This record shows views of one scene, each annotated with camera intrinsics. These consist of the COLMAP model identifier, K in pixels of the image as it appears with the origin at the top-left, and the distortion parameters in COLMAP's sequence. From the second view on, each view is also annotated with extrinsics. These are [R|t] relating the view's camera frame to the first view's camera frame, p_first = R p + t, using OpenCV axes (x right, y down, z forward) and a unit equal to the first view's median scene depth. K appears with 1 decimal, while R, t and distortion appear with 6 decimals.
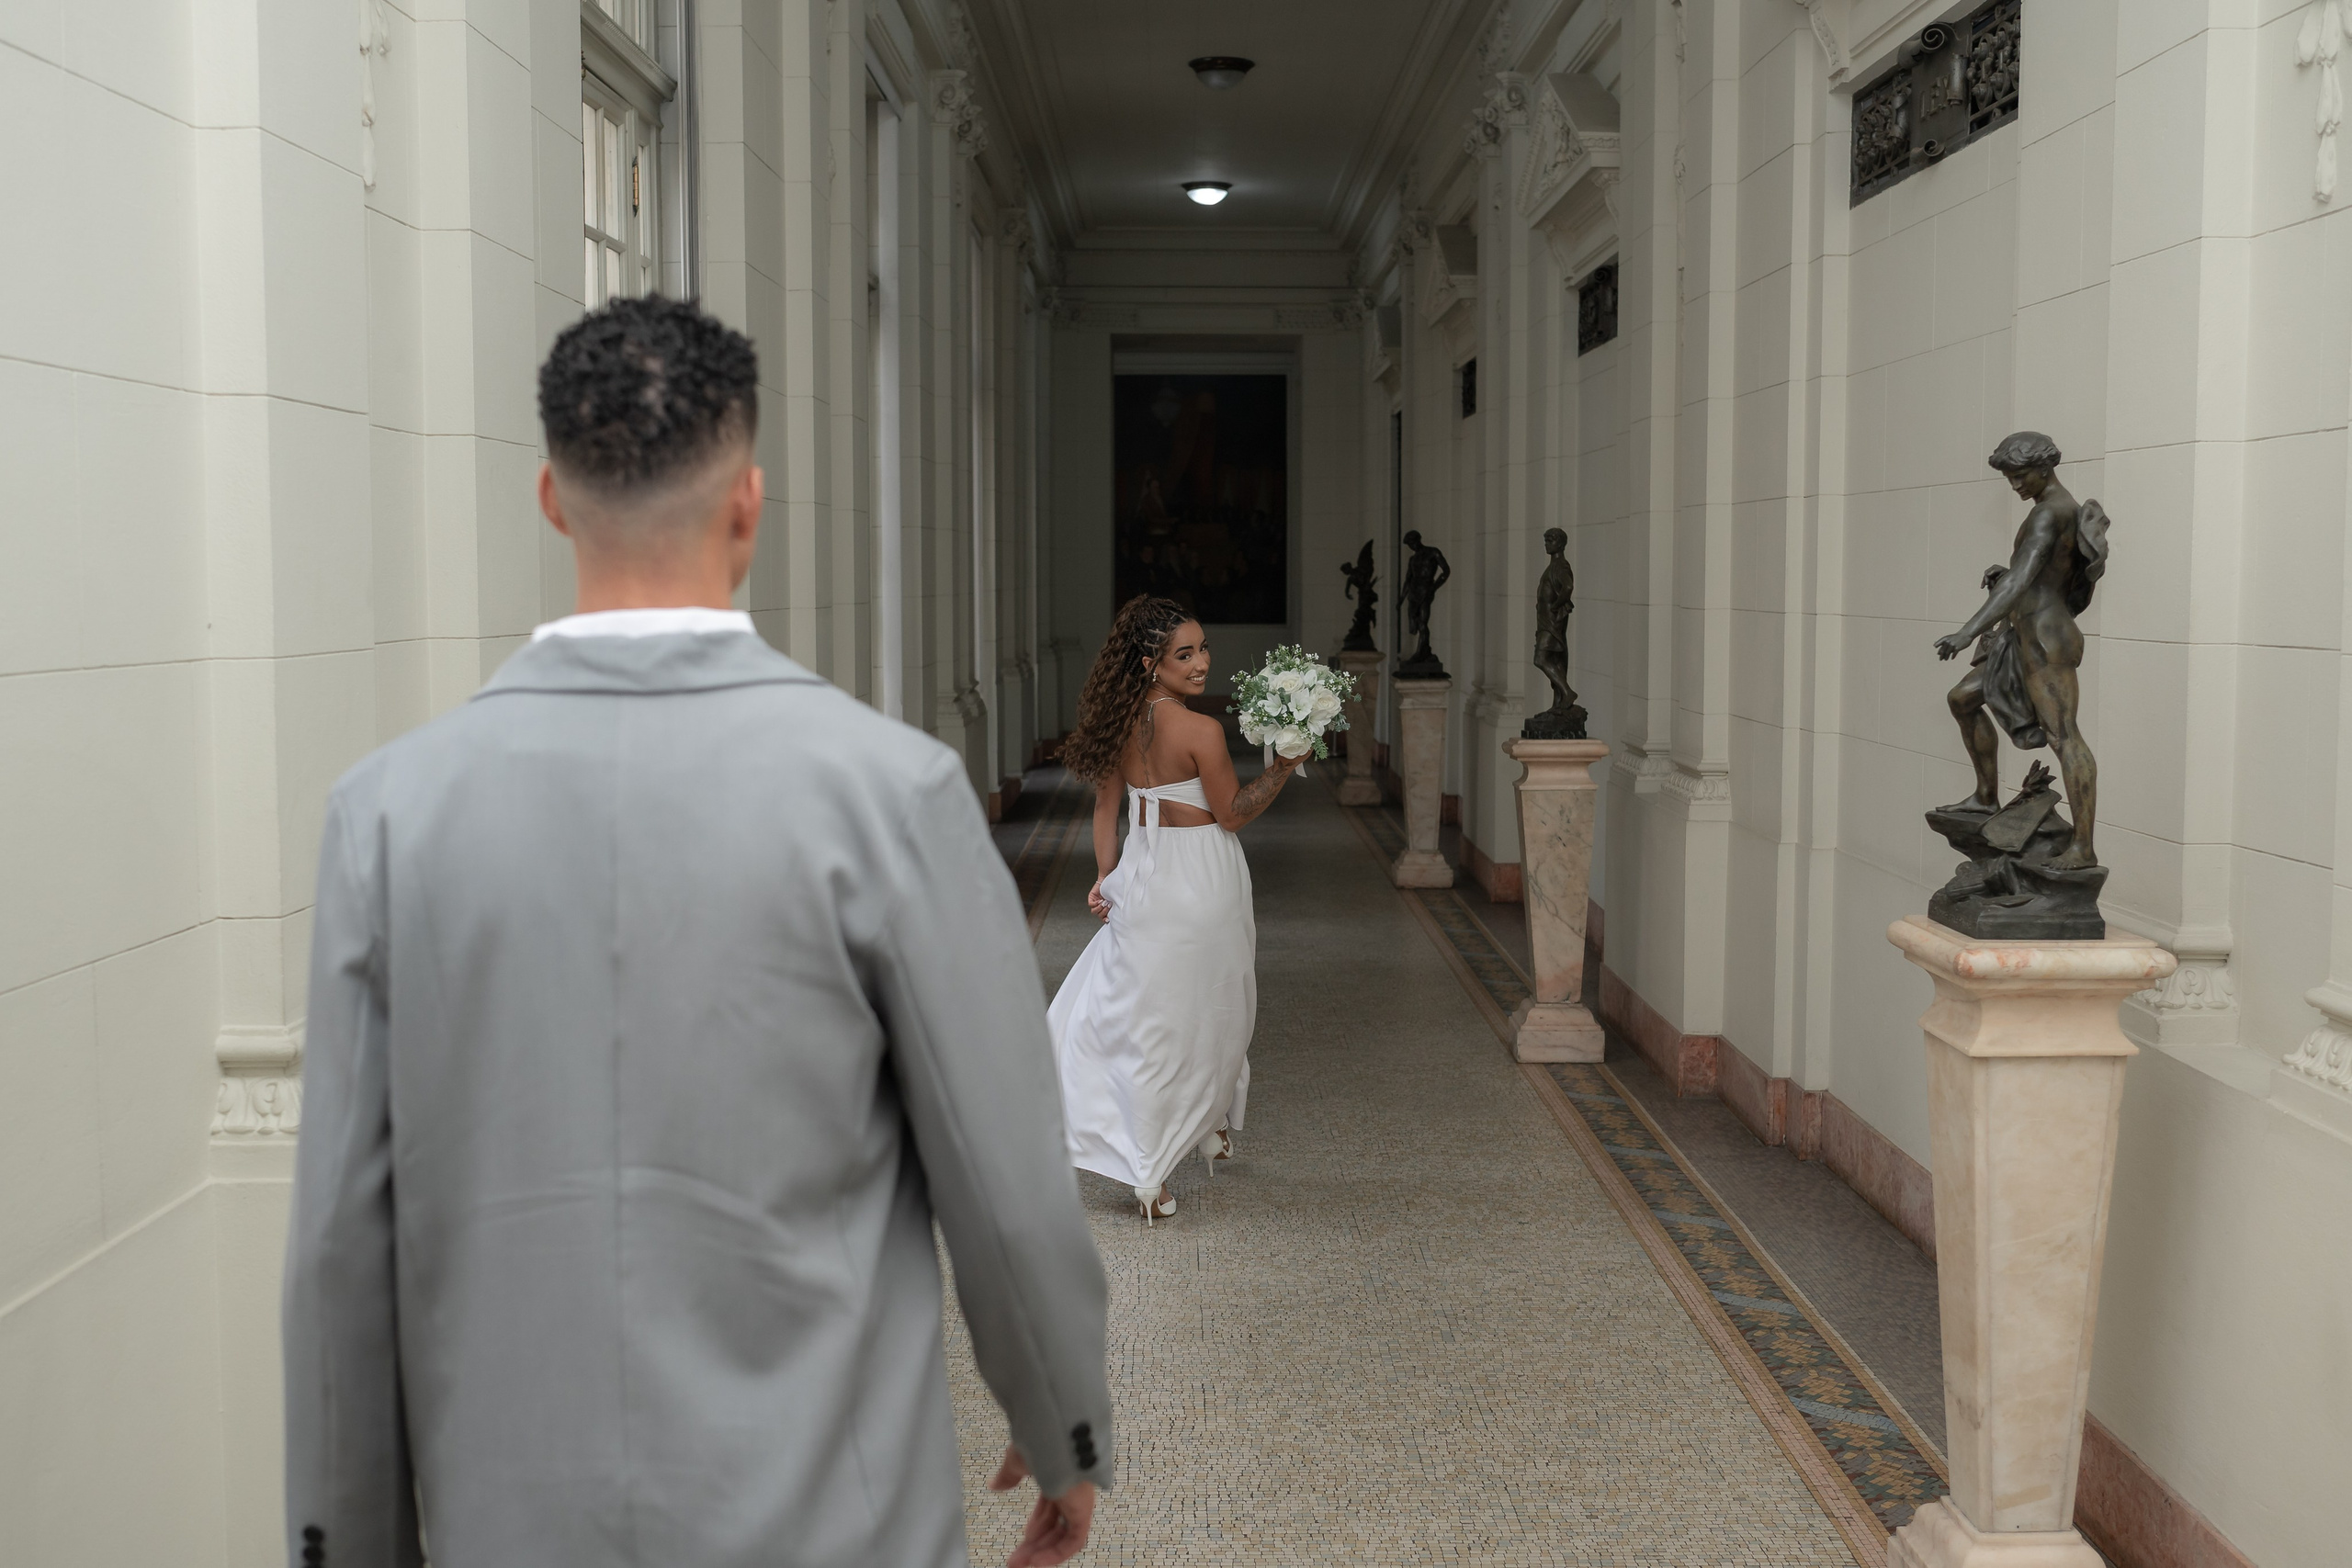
lens RADIAL K [[2423.2, 0, 1197.6], [0, 2423.2, 772.1], [0, 0, 1]] dist [-0.005629, 0.019023]
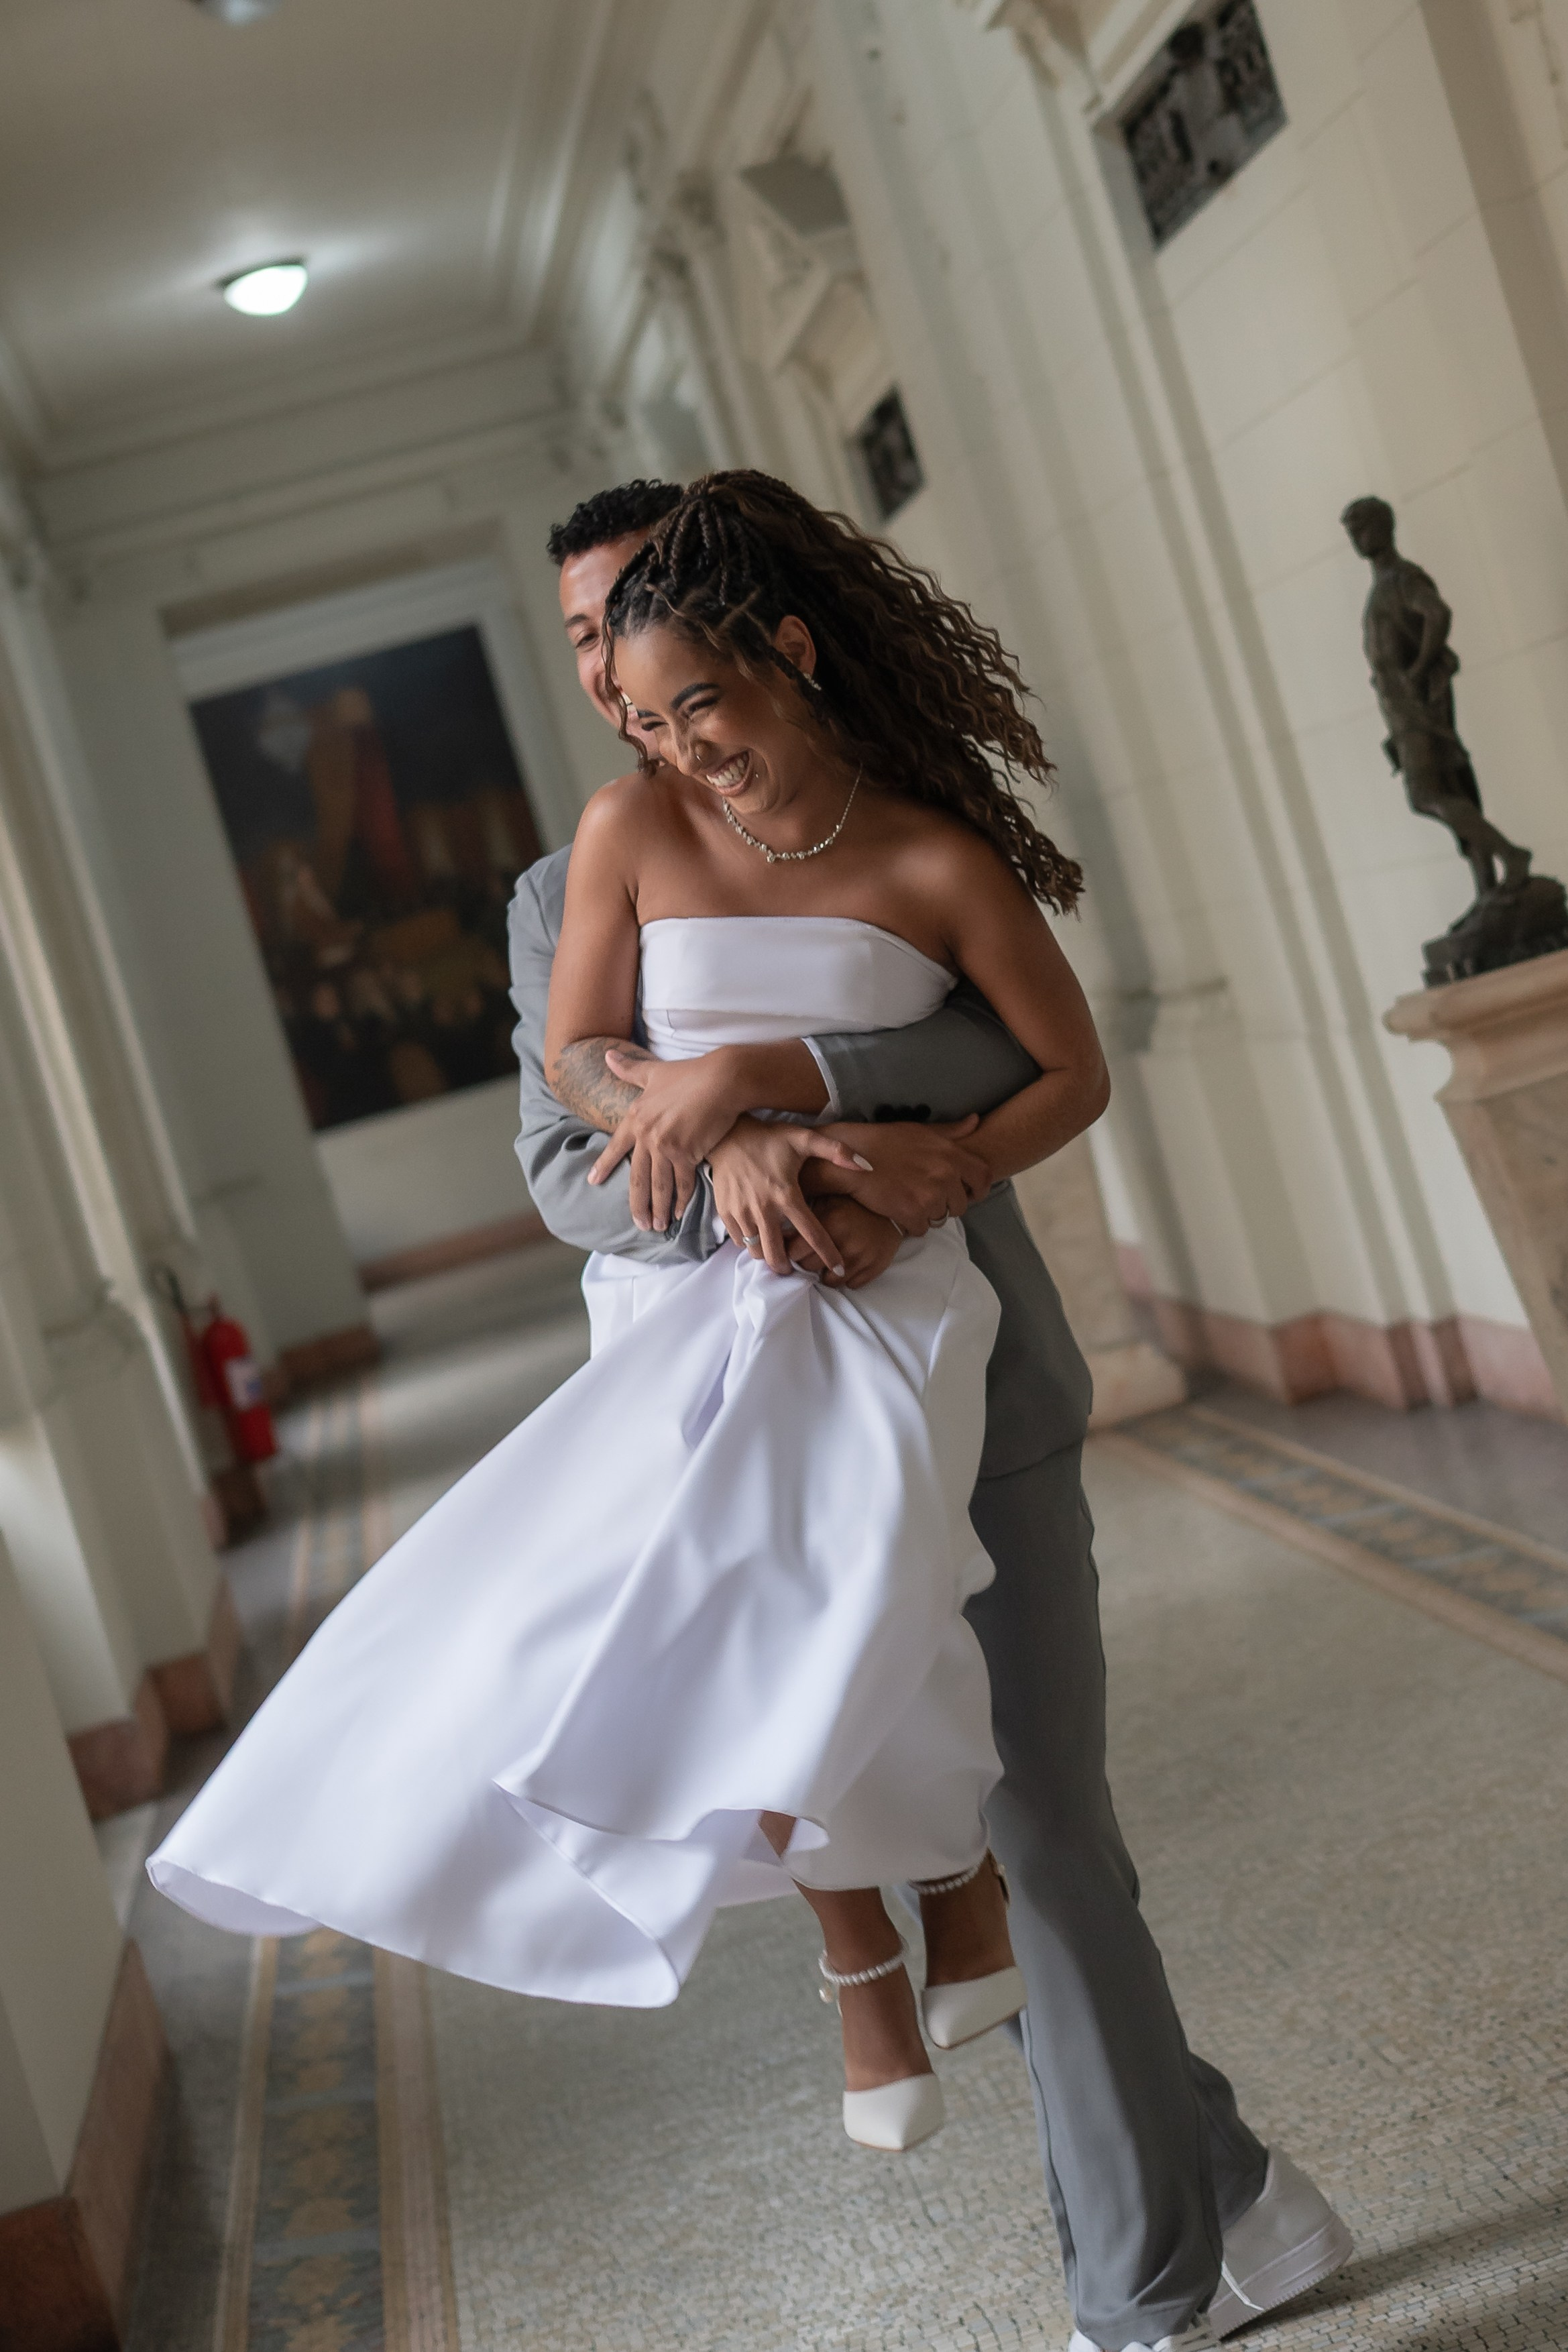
lens RADIAL K [[4024.8, 0, 884.5], [0, 4024.8, 991.0], [0, 0, 1]] dist [-0.021116, 0.046815]
pose [[0.952433, -0.277956, 0.124951, -0.066966], [0.287216, 0.955784, -0.063126, 0.005323], [-0.101880, 0.096012, 0.990153, 0.452415]]
